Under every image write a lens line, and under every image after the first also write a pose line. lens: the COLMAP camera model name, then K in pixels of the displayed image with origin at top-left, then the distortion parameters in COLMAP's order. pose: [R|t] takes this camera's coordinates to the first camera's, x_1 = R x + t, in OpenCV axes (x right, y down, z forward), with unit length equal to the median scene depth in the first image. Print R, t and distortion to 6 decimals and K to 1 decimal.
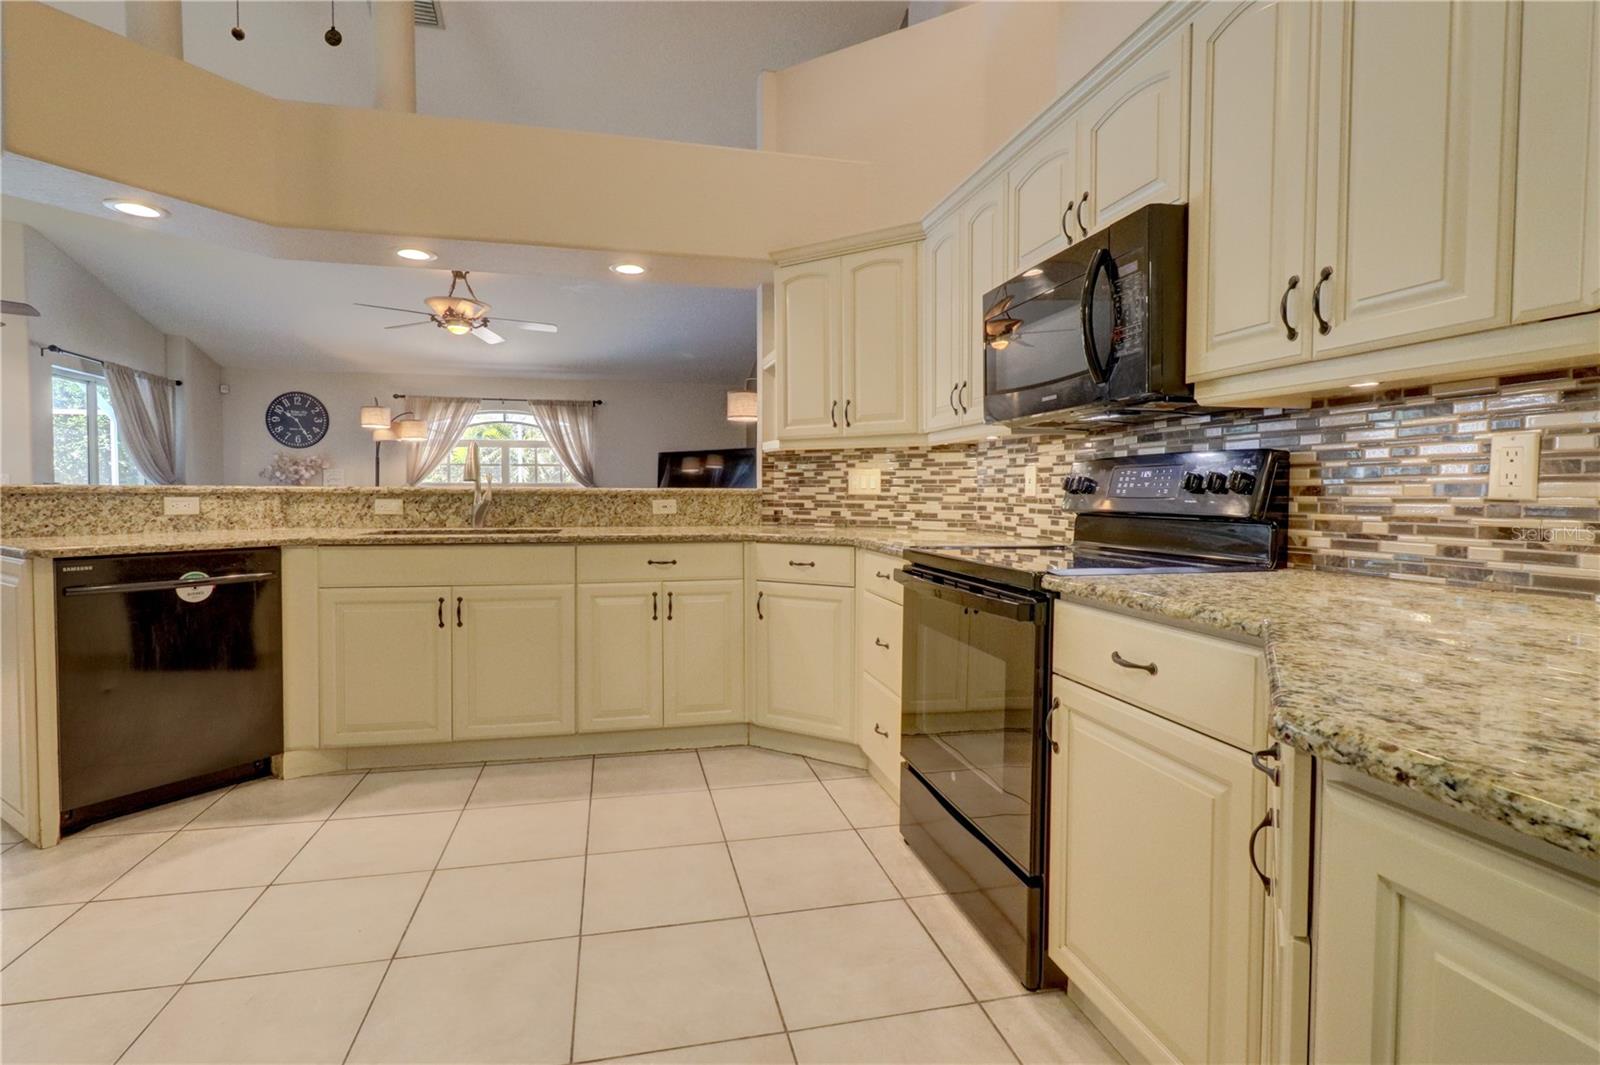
lens RADIAL K [[743.7, 0, 785.1], [0, 743.7, 516.7], [0, 0, 1]] dist [-0.000295, -0.000456]
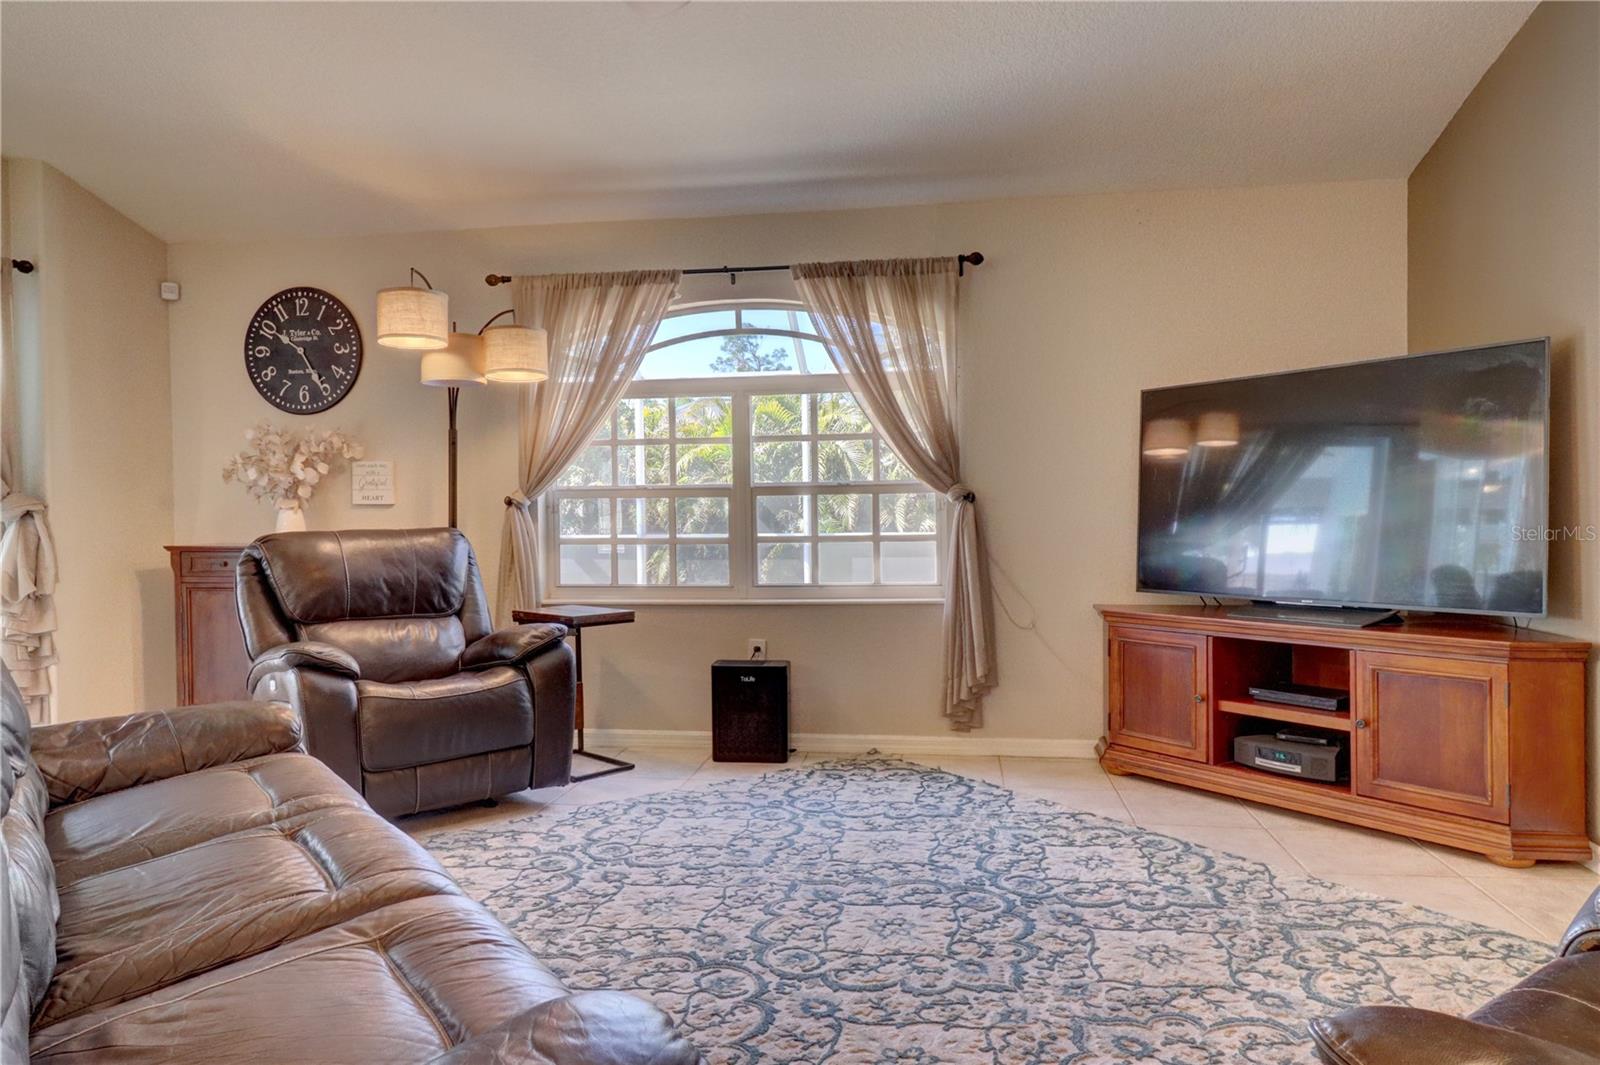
lens RADIAL K [[1069.8, 0, 821.1], [0, 1069.8, 507.6], [0, 0, 1]] dist [0.000327, 0.003891]
pose [[0.929741, -0.012650, -0.367997, -0.323923], [0.002672, 0.999615, -0.027609, -0.044431], [0.368204, 0.024686, 0.929417, 1.228393]]
